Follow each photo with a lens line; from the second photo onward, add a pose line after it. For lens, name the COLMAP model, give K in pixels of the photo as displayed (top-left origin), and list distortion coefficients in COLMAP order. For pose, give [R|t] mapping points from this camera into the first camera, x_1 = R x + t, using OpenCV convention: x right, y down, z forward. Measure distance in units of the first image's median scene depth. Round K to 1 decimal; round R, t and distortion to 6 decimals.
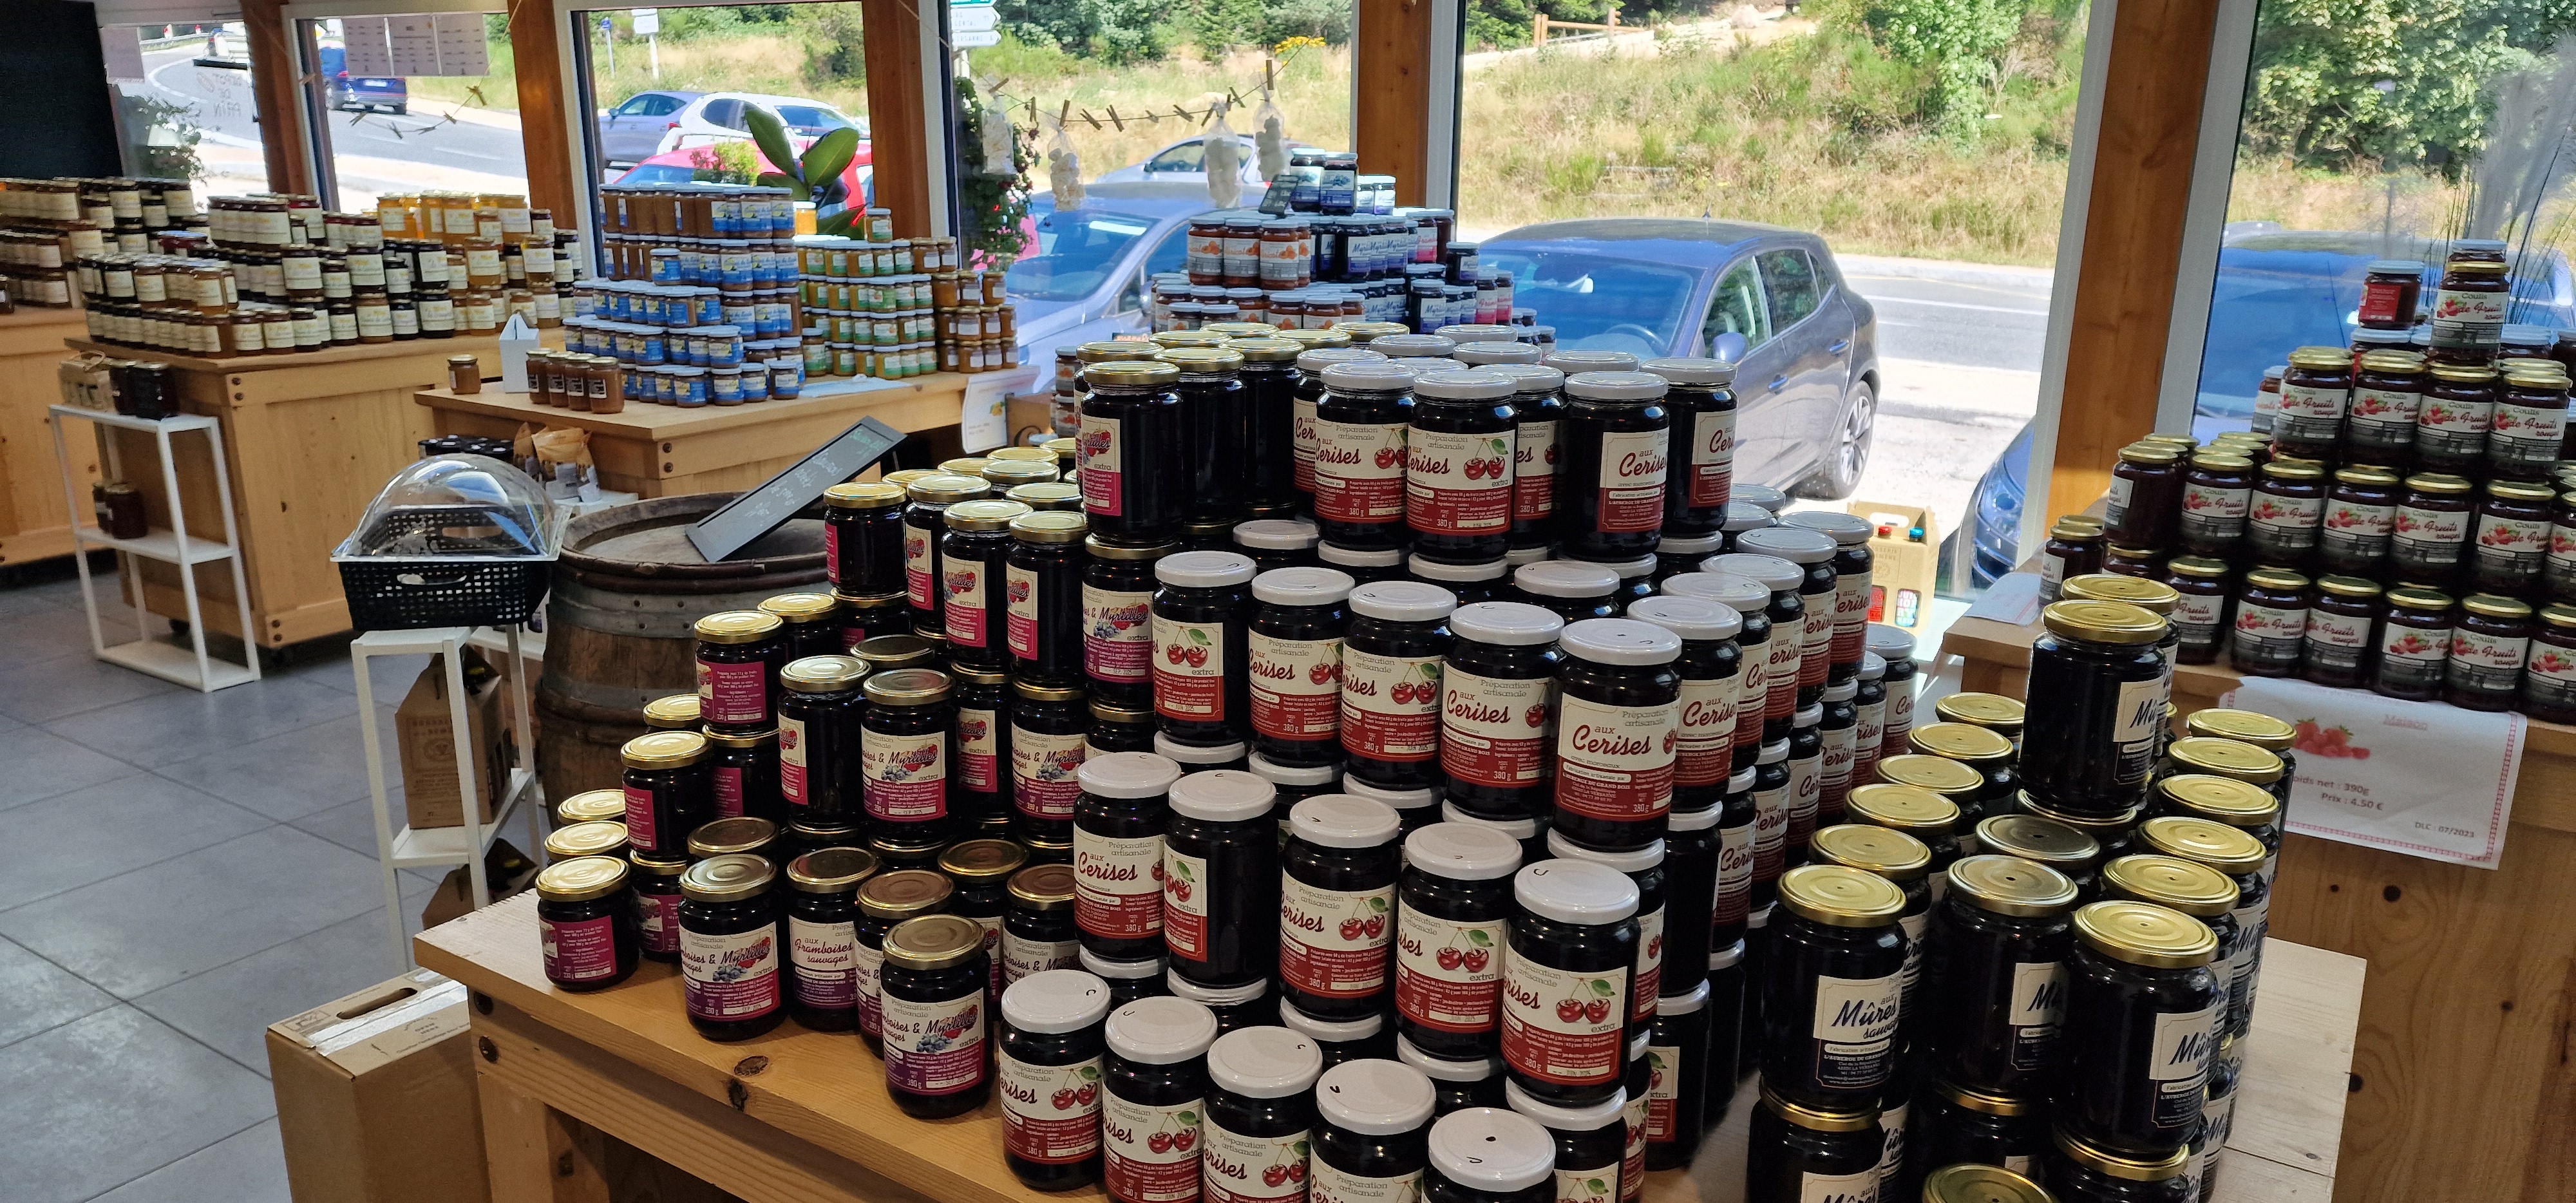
lens RADIAL K [[1641.8, 0, 1289.8], [0, 1641.8, 597.5], [0, 0, 1]] dist [0.011904, -0.006160]
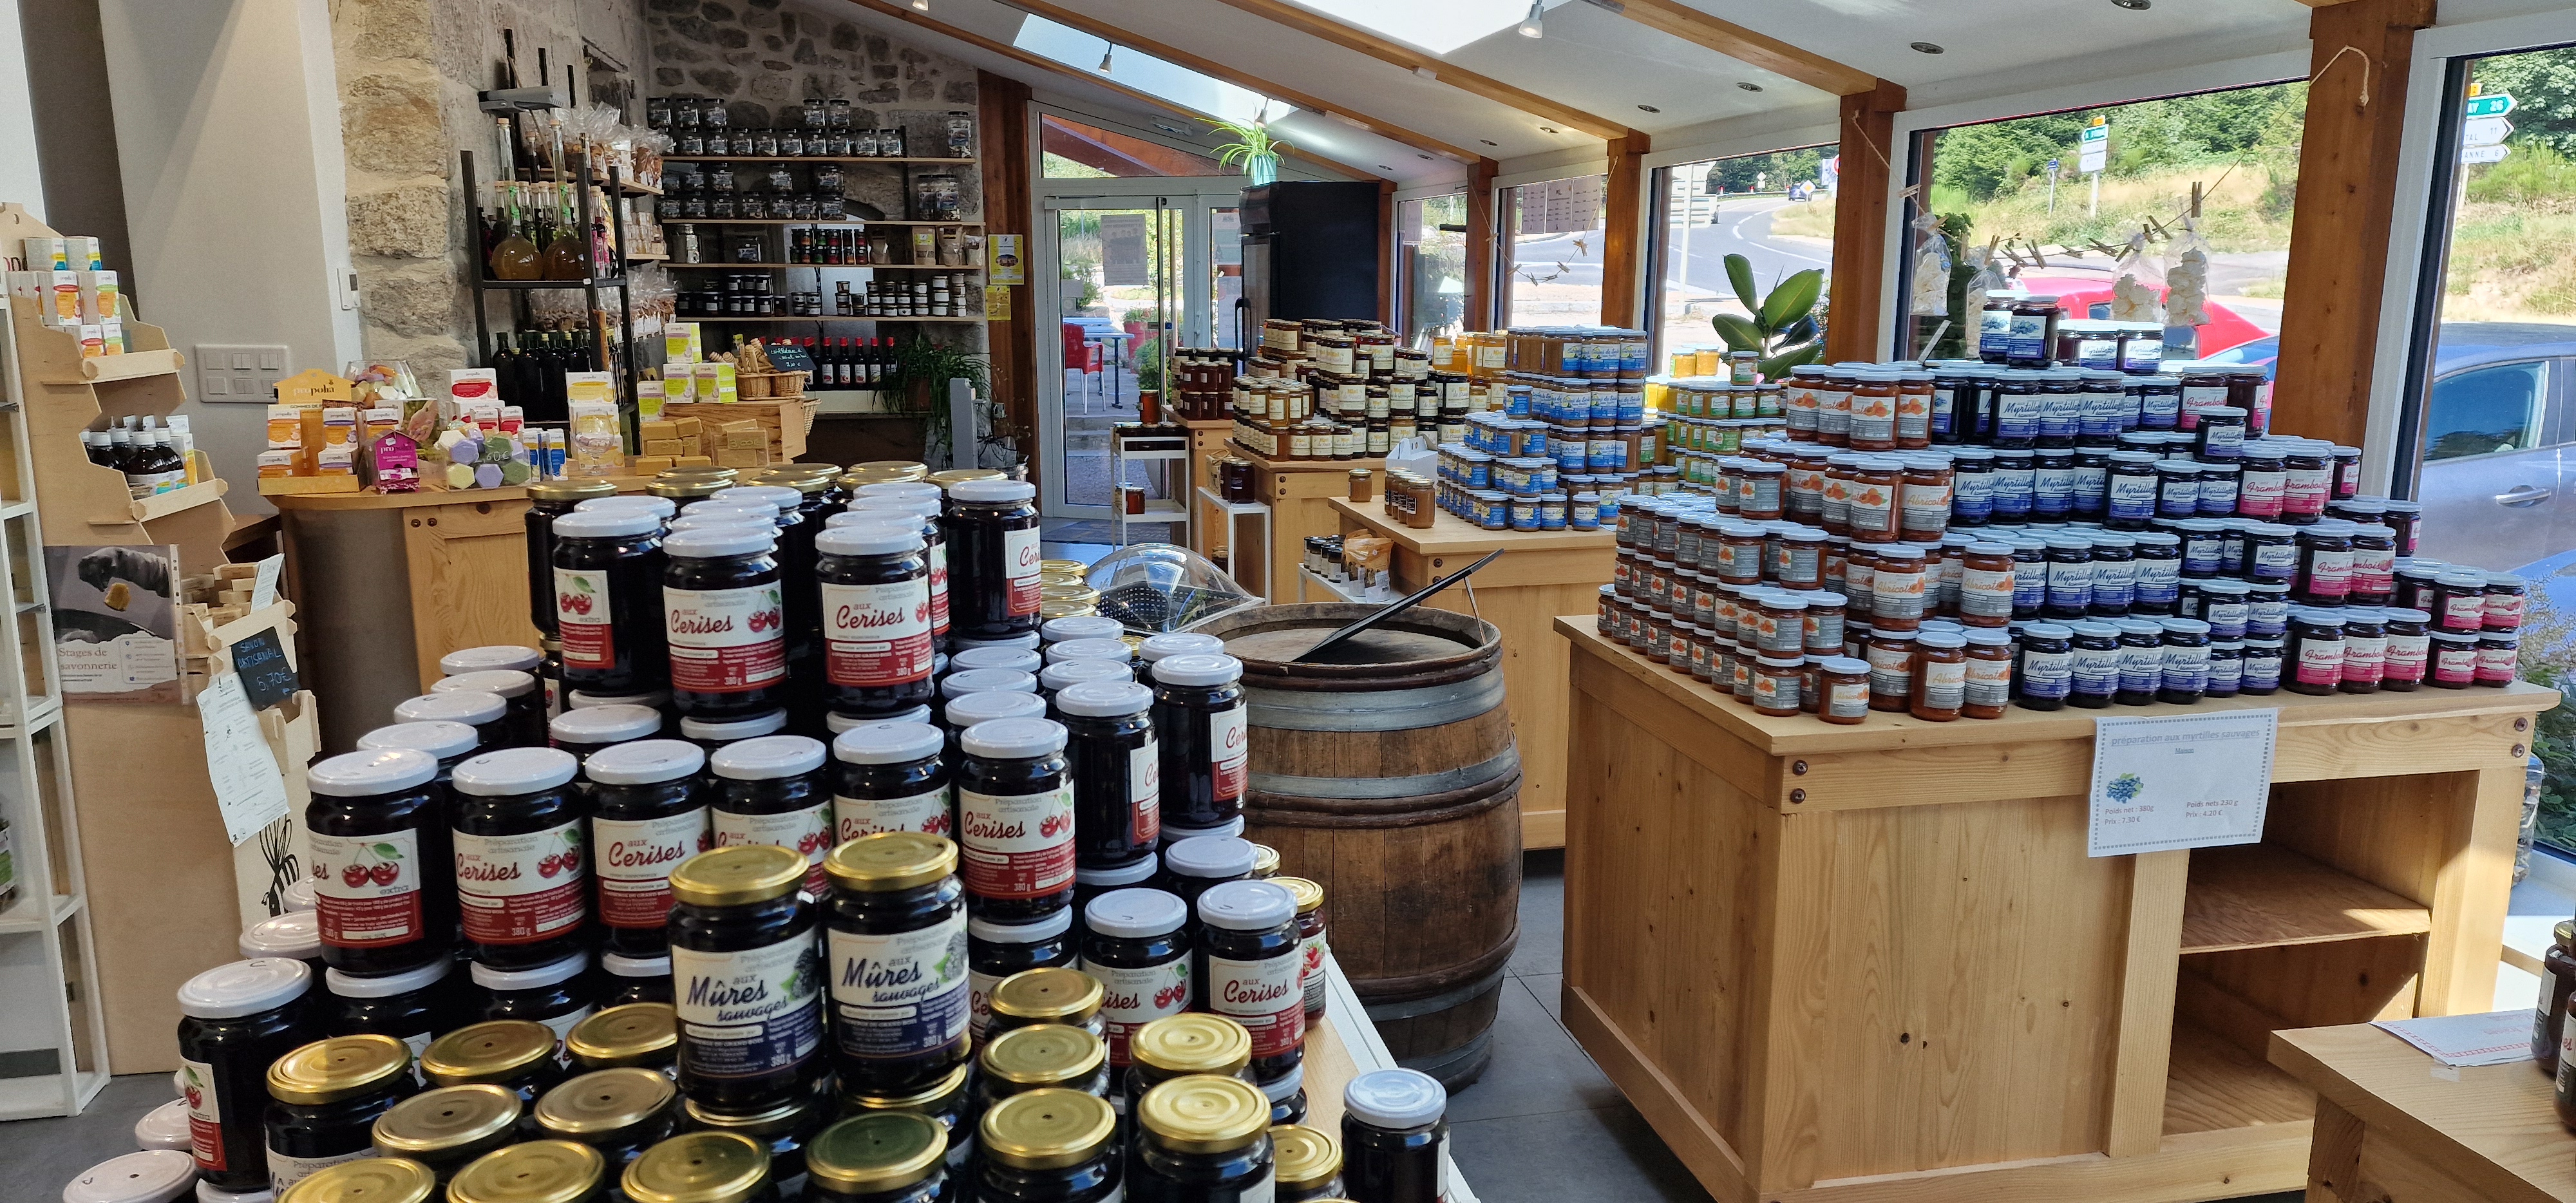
lens RADIAL K [[1641.8, 0, 1303.9], [0, 1641.8, 614.7], [0, 0, 1]] dist [0.011904, -0.006160]
pose [[0.723101, 0.125000, -0.679337, 0.265567], [-0.172756, 0.984961, -0.002650, -0.032947], [0.668790, 0.119276, 0.733821, 0.117516]]
